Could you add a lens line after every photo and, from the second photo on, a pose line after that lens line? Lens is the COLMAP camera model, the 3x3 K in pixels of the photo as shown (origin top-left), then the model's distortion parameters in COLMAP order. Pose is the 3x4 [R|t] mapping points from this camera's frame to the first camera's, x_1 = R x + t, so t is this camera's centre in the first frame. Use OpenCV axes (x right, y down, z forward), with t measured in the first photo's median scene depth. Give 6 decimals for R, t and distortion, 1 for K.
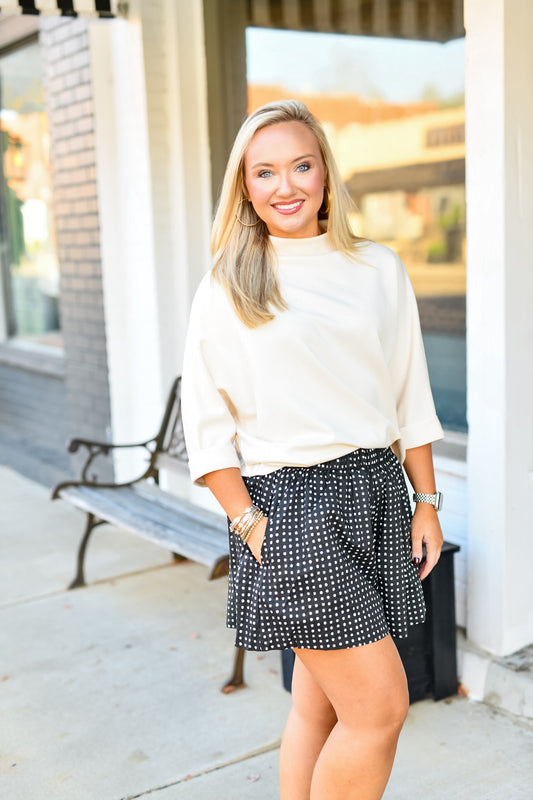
lens RADIAL K [[1101.2, 0, 266.5], [0, 1101.2, 400.0], [0, 0, 1]] dist [-0.043238, 0.079863]
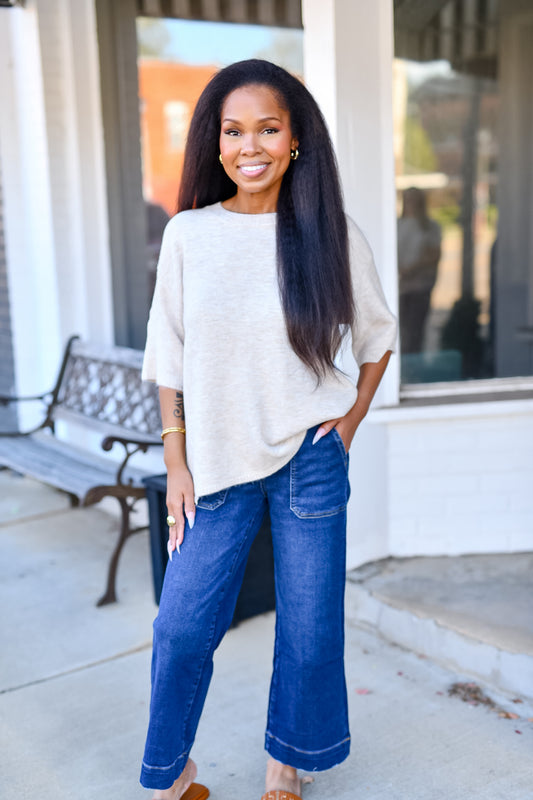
lens RADIAL K [[1088.1, 0, 266.5], [0, 1088.1, 400.0], [0, 0, 1]] dist [-0.000380, -0.005663]
pose [[0.998439, -0.004023, 0.055706, 0.050076], [0.003239, 0.999895, 0.014155, 0.026061], [-0.055757, -0.013952, 0.998347, -0.092769]]
